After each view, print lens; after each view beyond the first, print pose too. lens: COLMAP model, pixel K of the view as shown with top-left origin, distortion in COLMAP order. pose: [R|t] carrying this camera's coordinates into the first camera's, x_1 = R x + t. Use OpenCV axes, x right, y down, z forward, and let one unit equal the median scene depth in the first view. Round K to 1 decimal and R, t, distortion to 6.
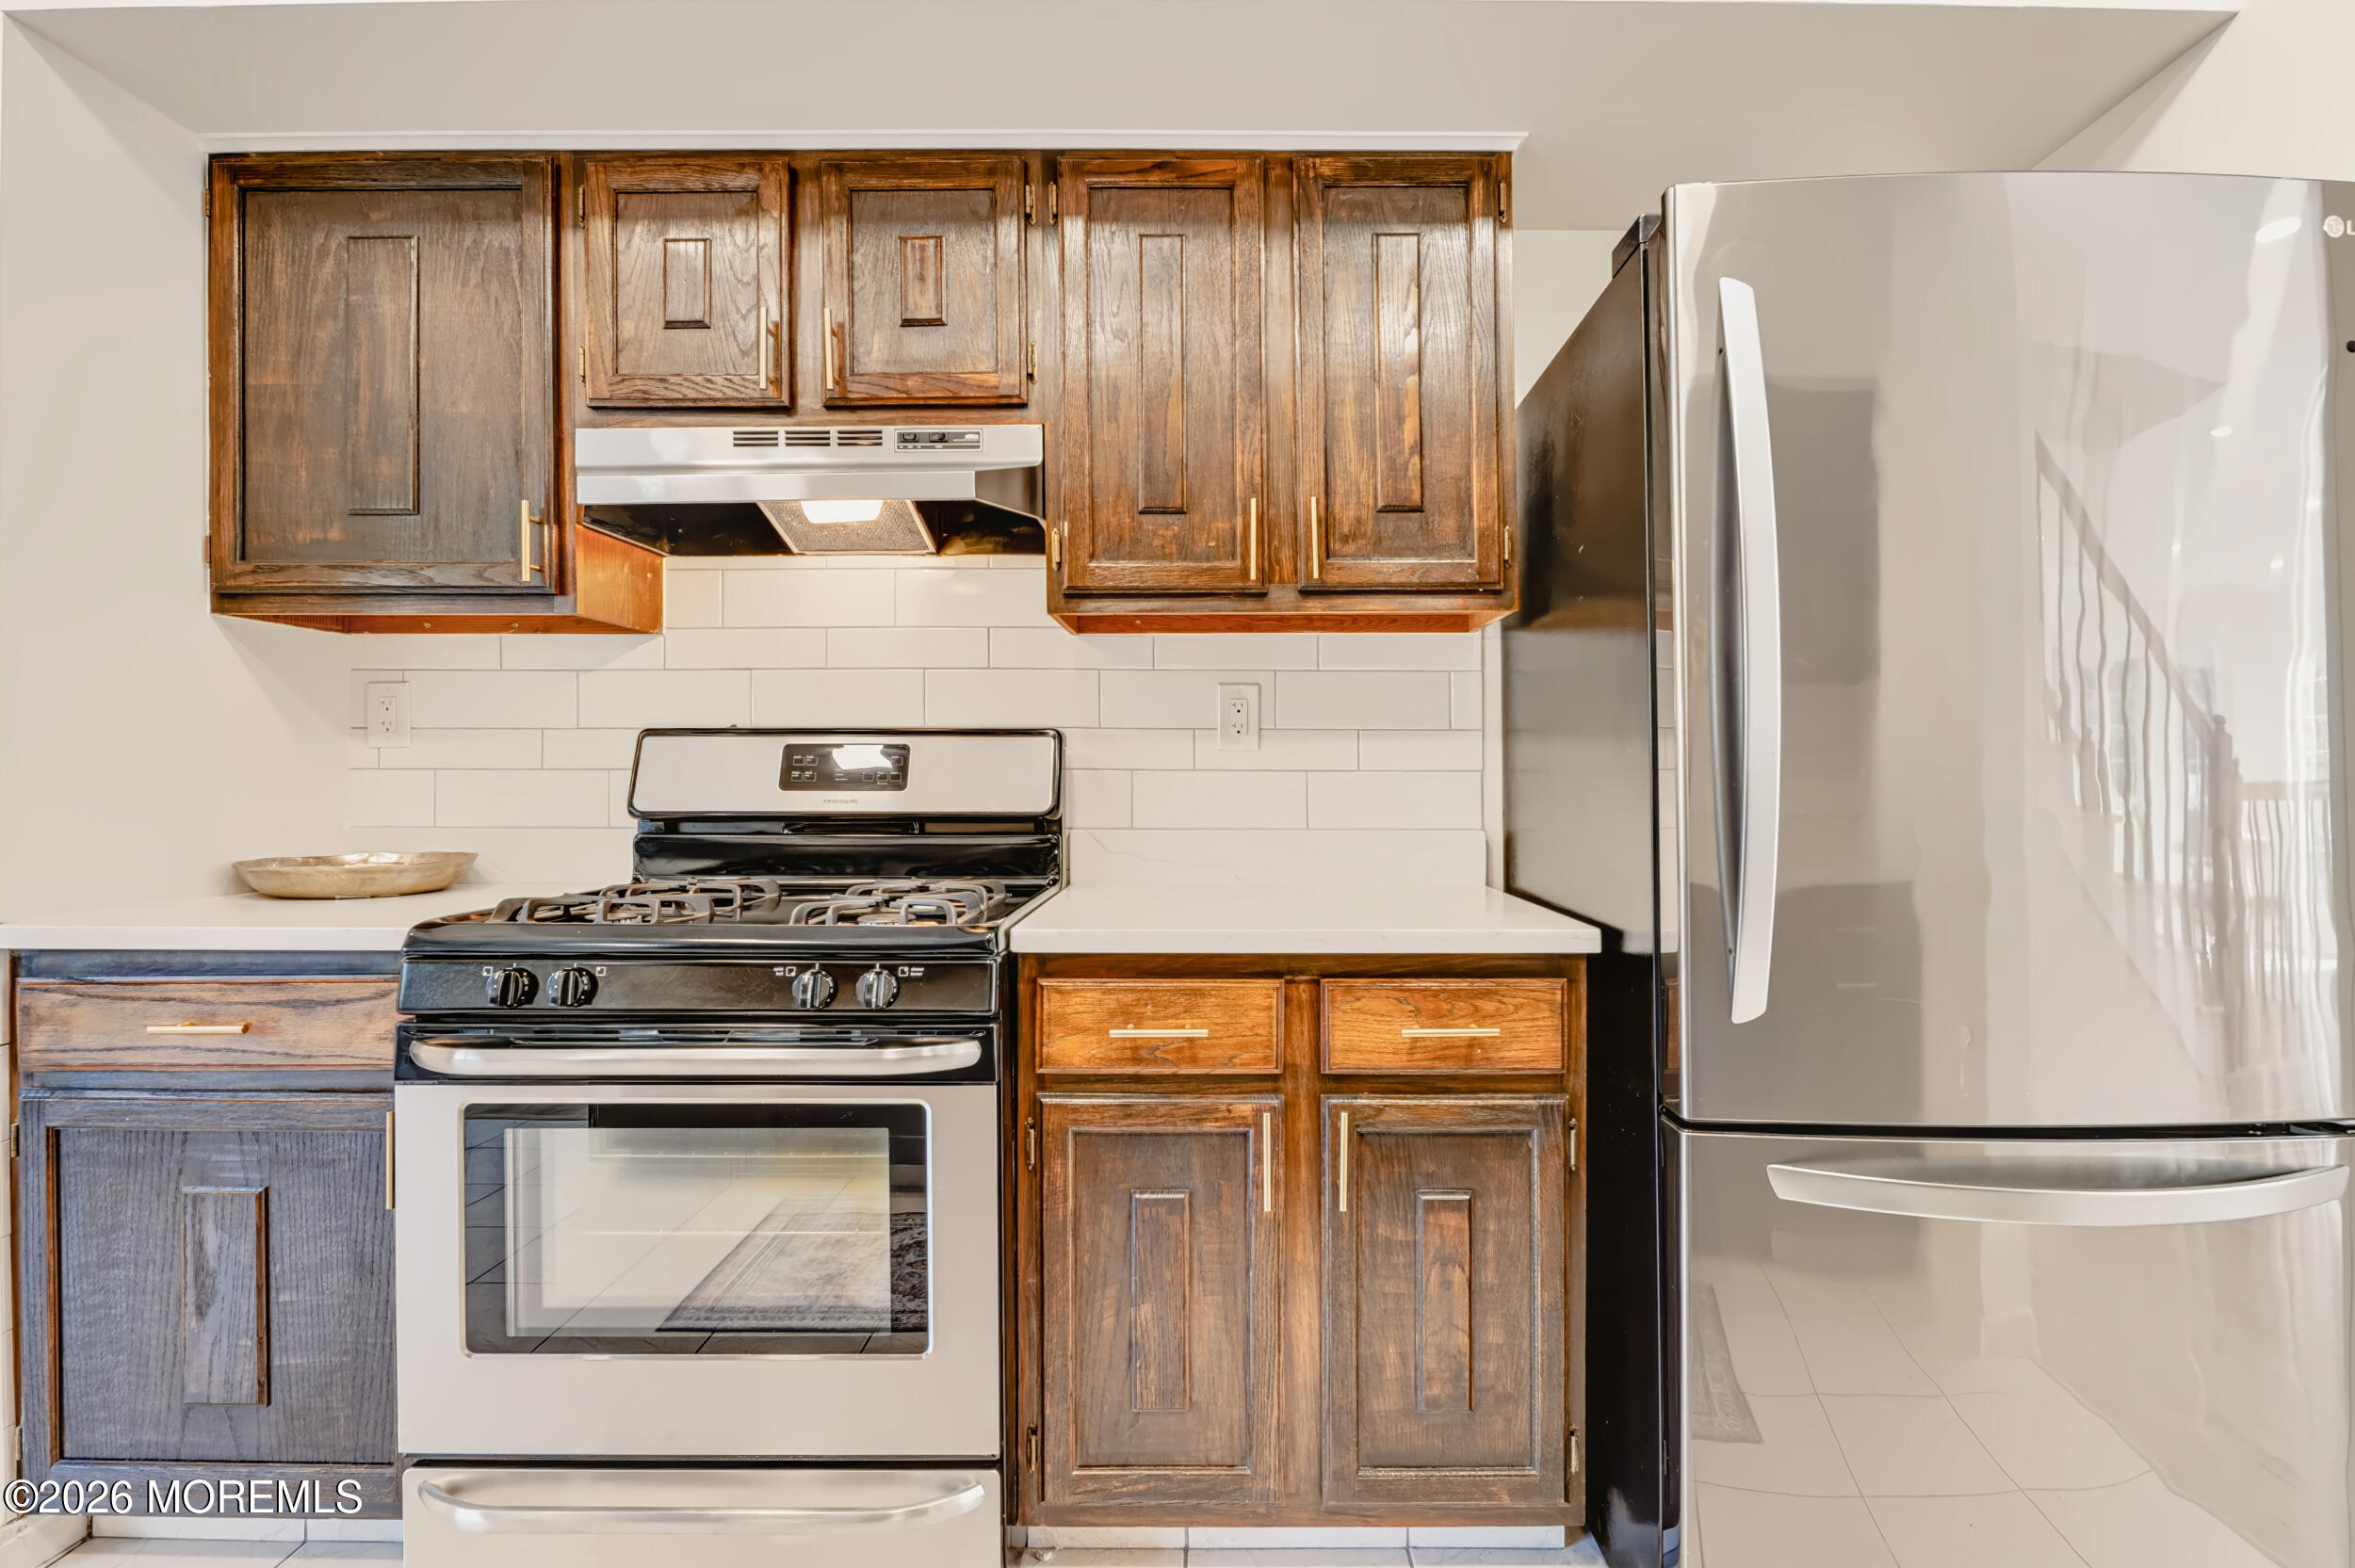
lens RADIAL K [[1116.8, 0, 1178.9], [0, 1116.8, 771.8], [0, 0, 1]] dist [-0.014712, 0.000021]
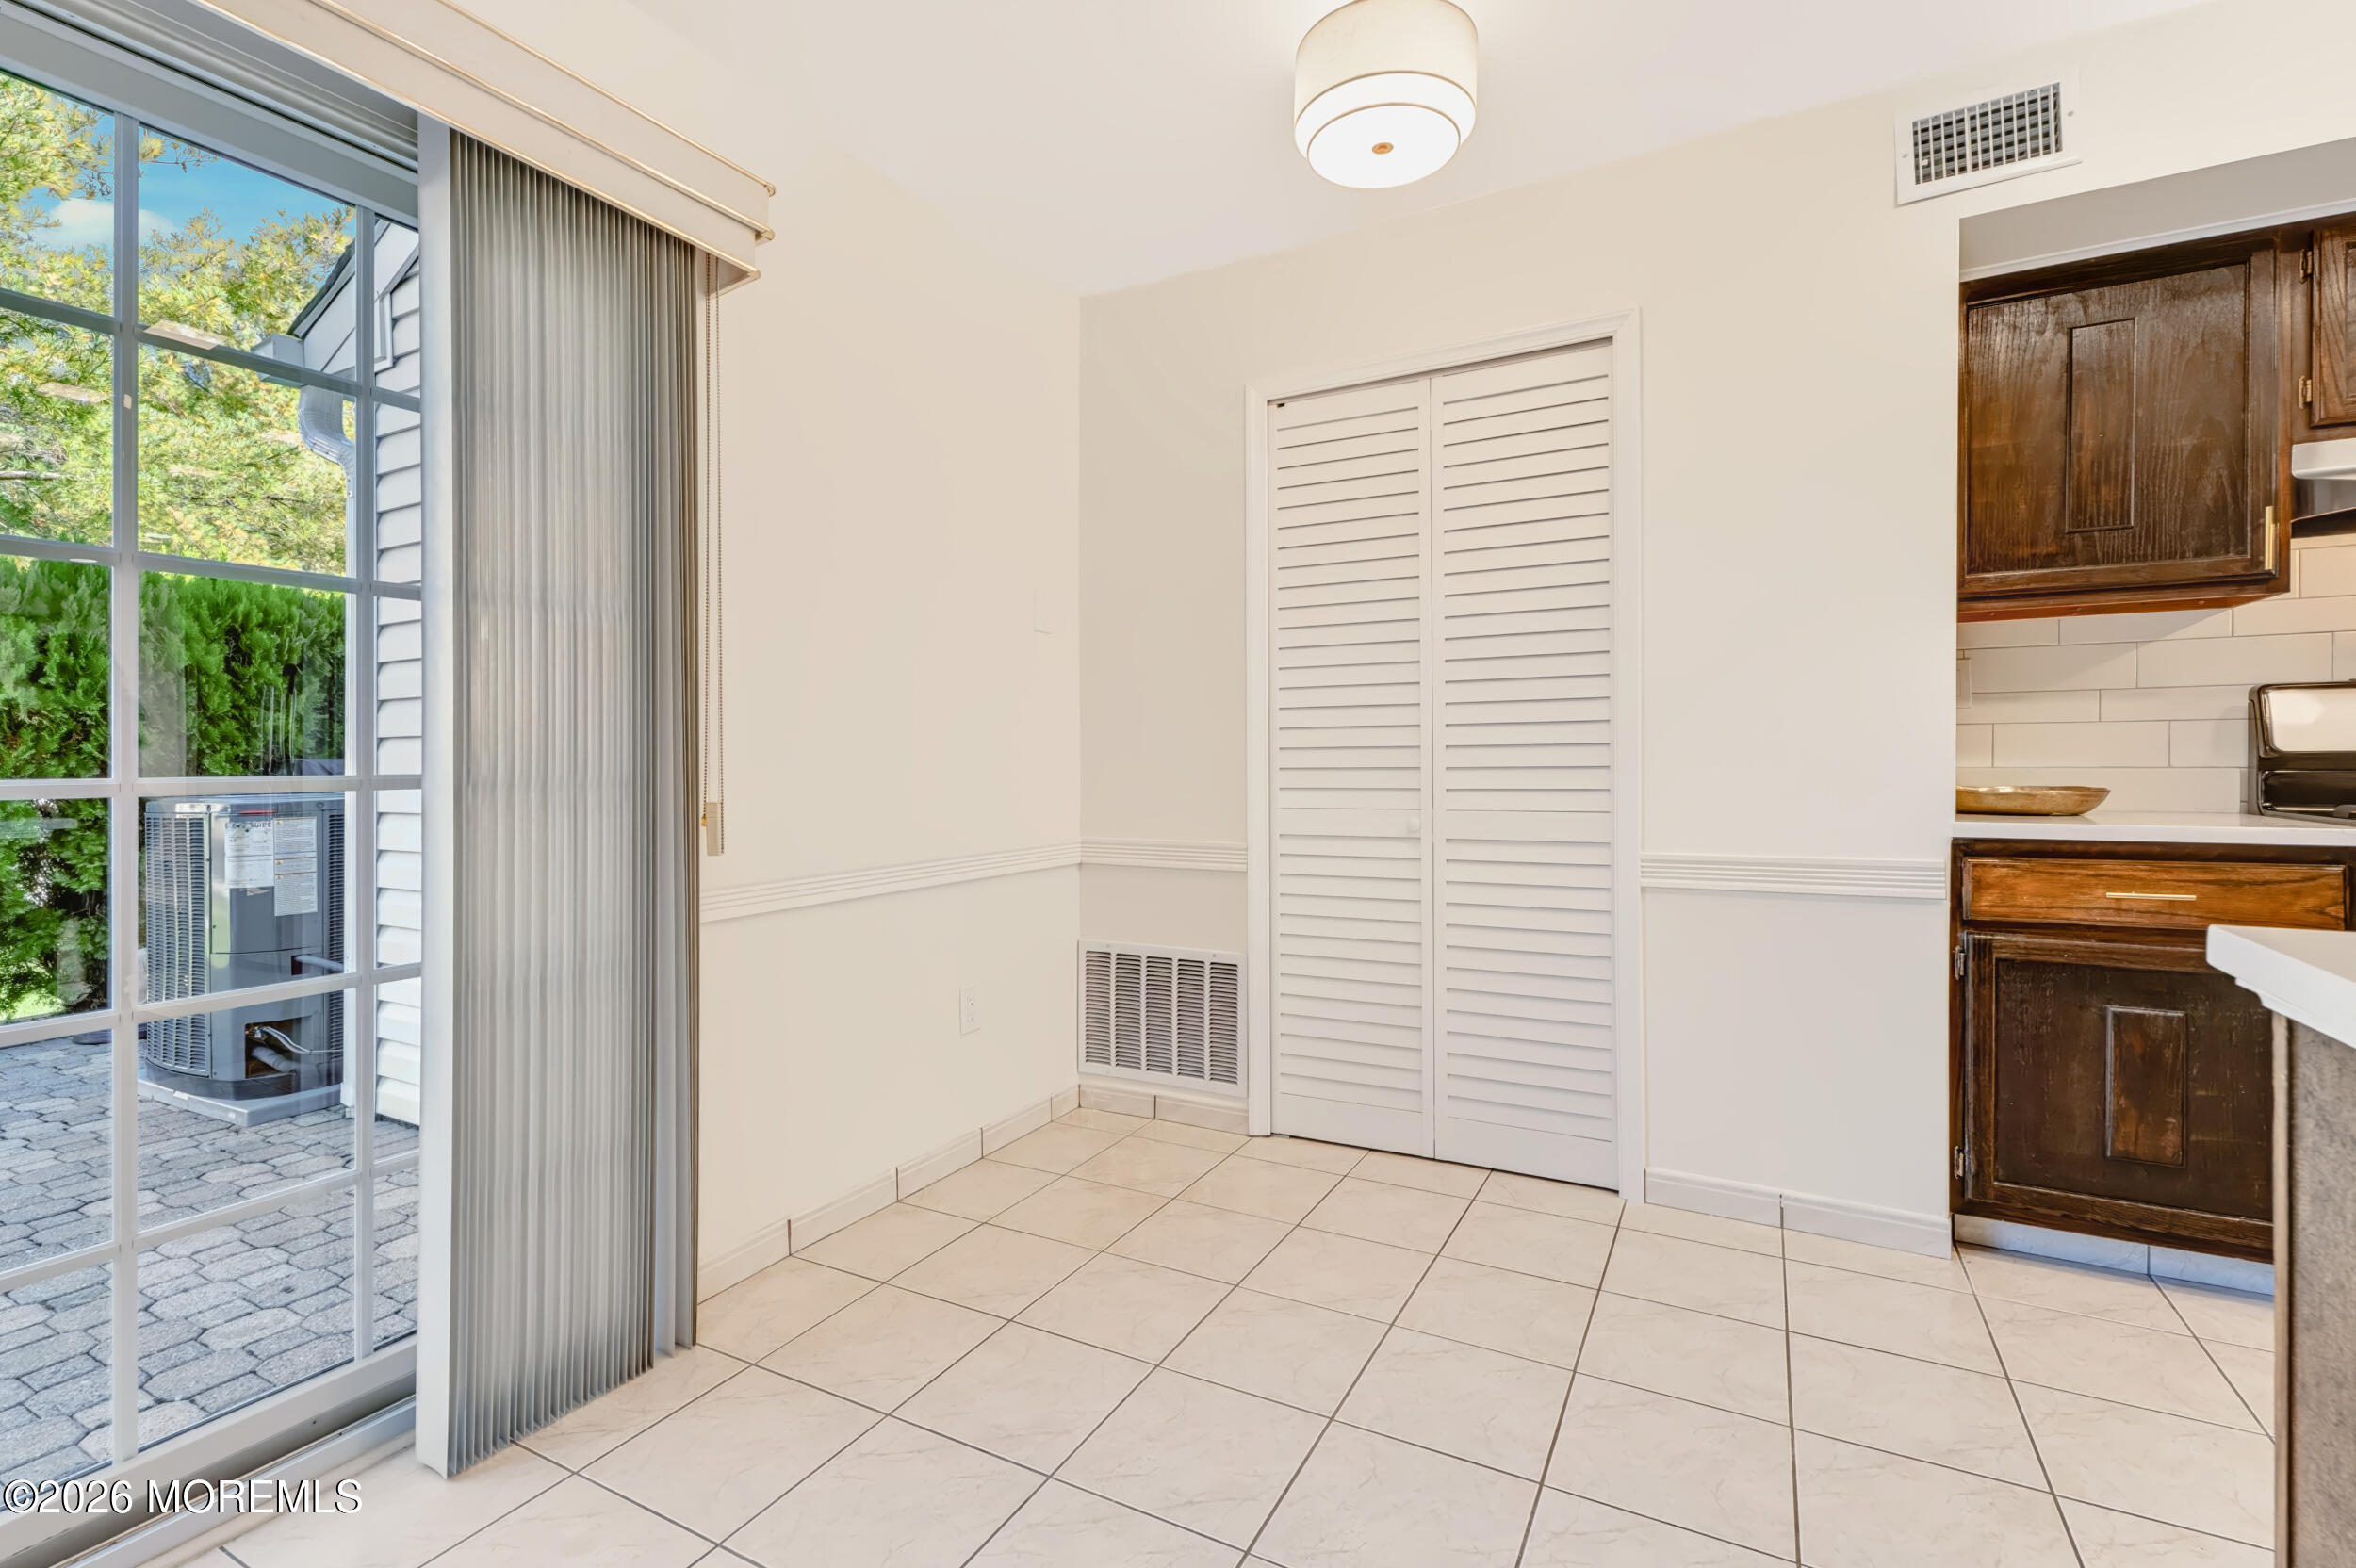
lens RADIAL K [[1071.8, 0, 1182.6], [0, 1071.8, 748.7], [0, 0, 1]] dist [0.002798, 0.000354]
pose [[0.869339, -0.012061, -0.494068, -1.043882], [0.010819, 0.999927, -0.005372, 0.027578], [0.494097, -0.000675, 0.869406, -0.682113]]
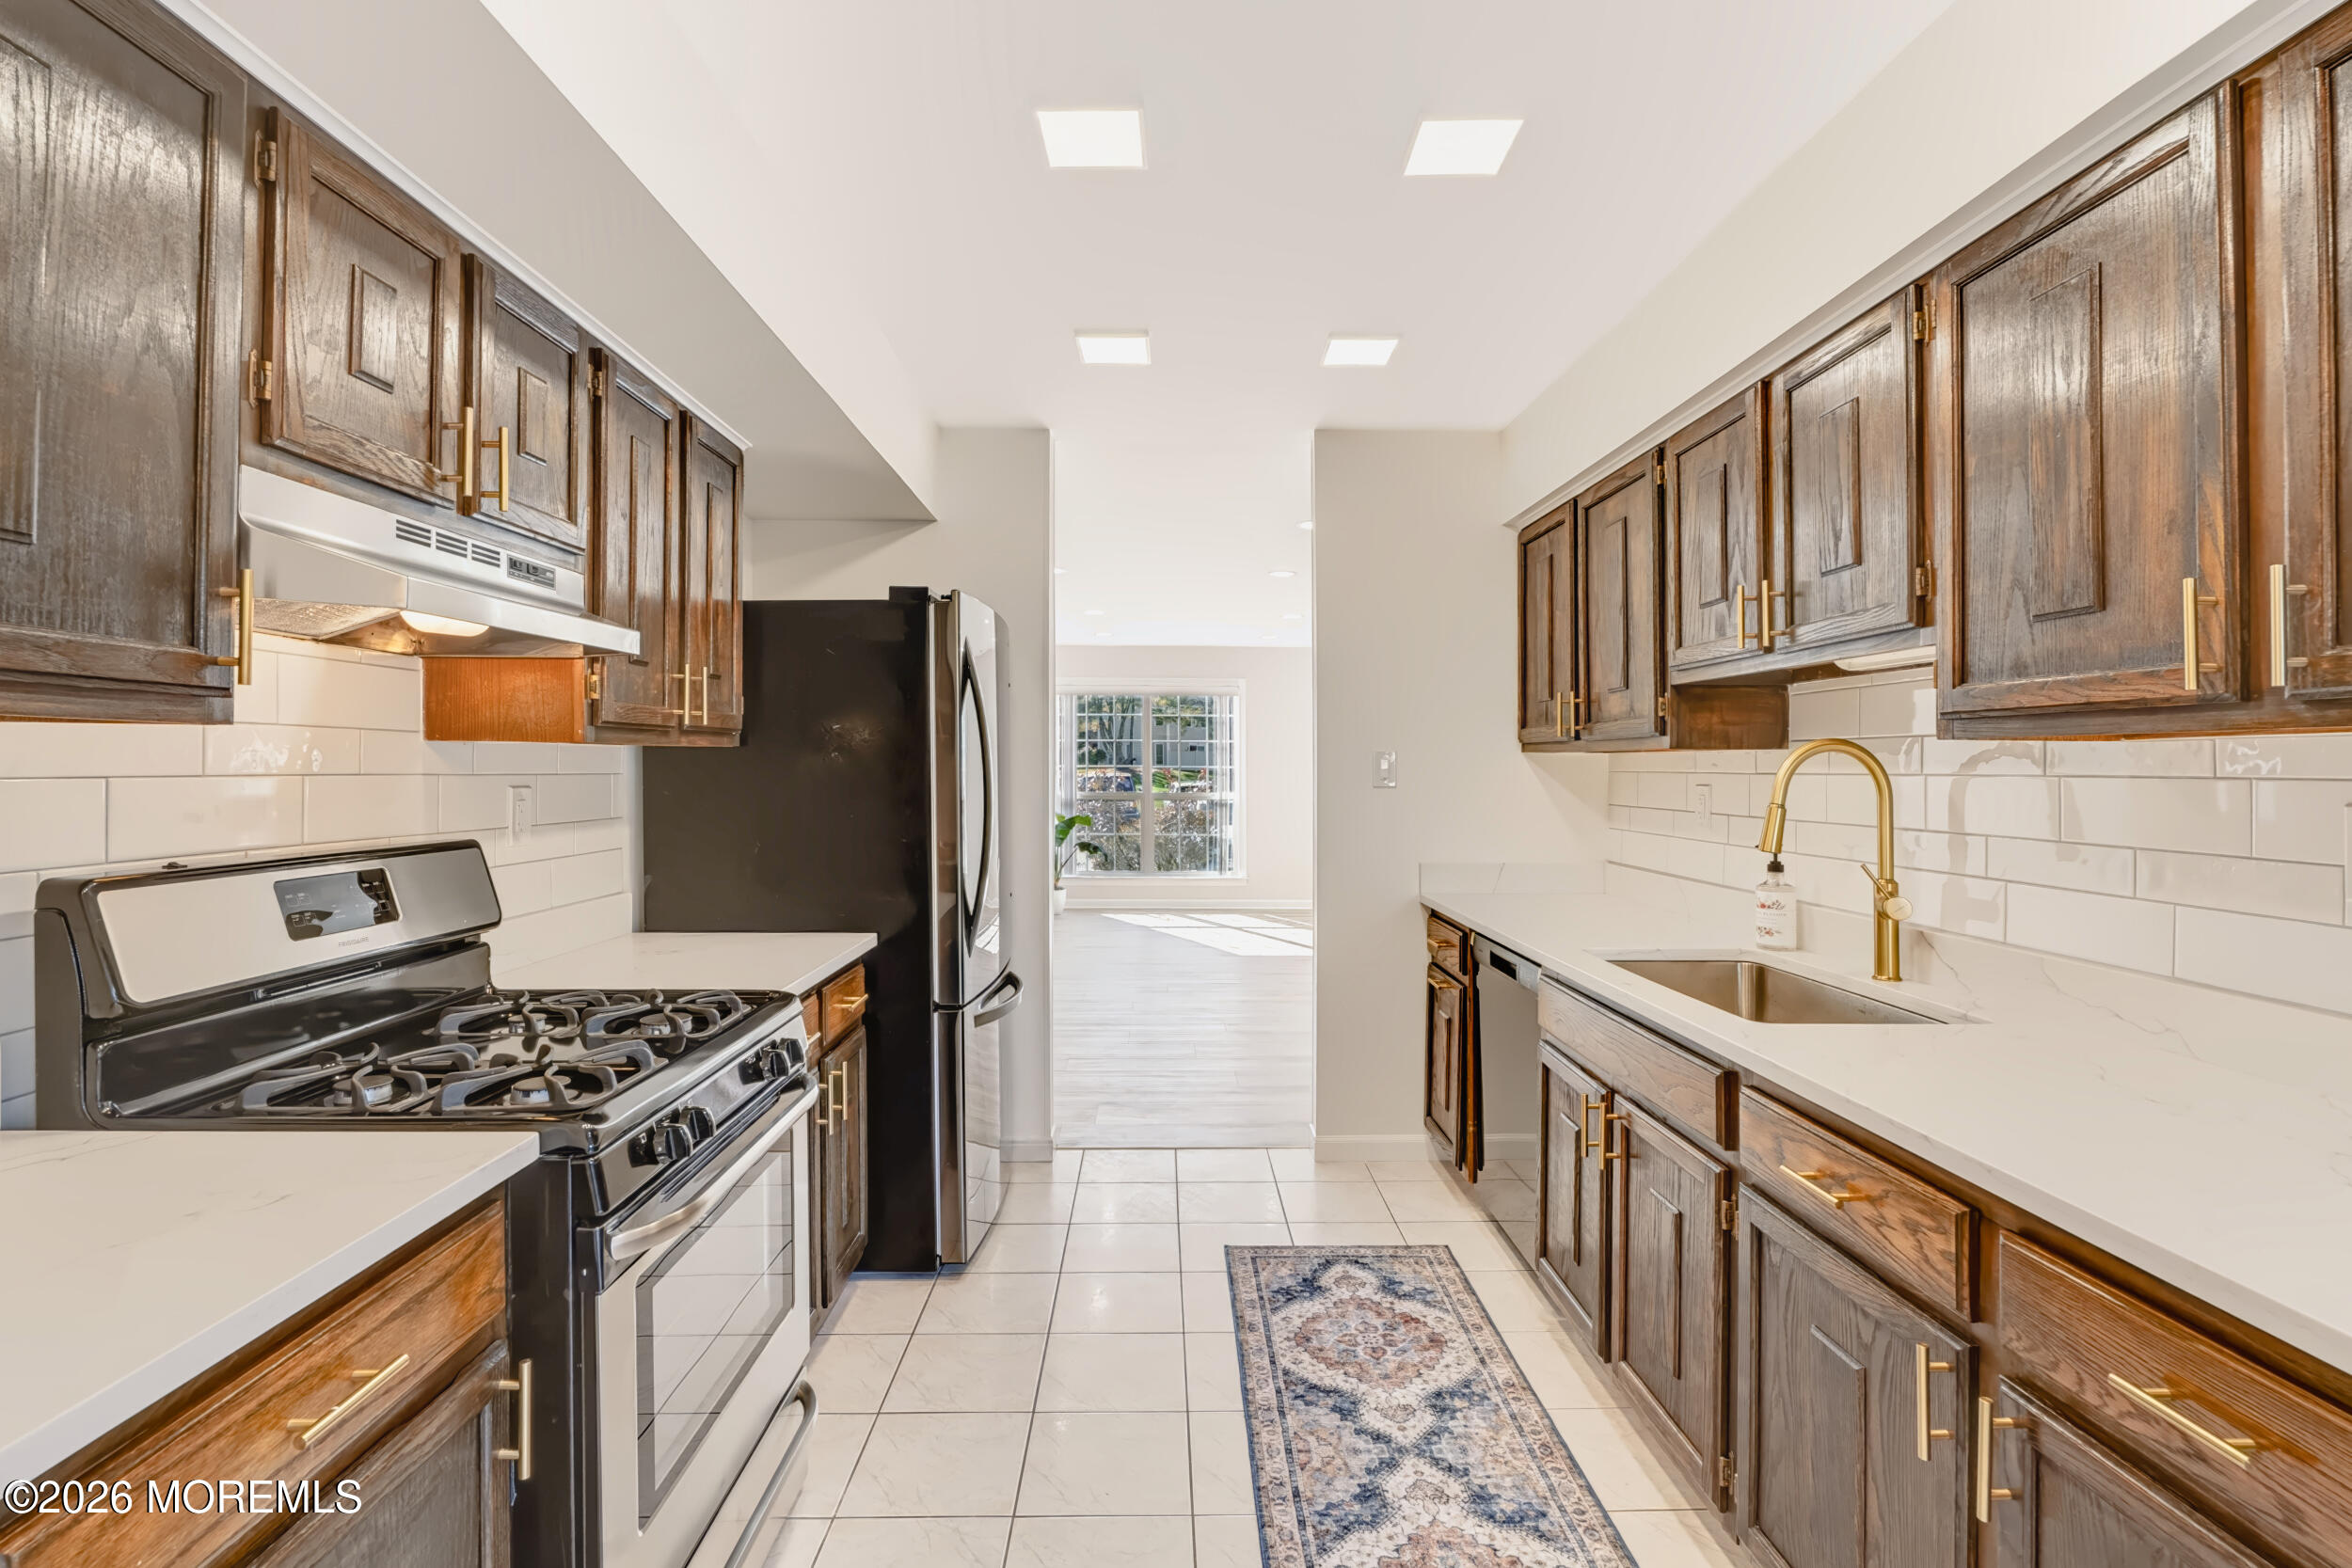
lens RADIAL K [[1115.4, 0, 1177.4], [0, 1115.4, 771.8], [0, 0, 1]] dist [-0.014712, 0.000021]
pose [[-0.013772, -0.004169, 0.999896, -1.258792], [-0.005802, 0.999975, 0.004089, -0.120879], [-0.999888, -0.005745, -0.013796, 0.417482]]
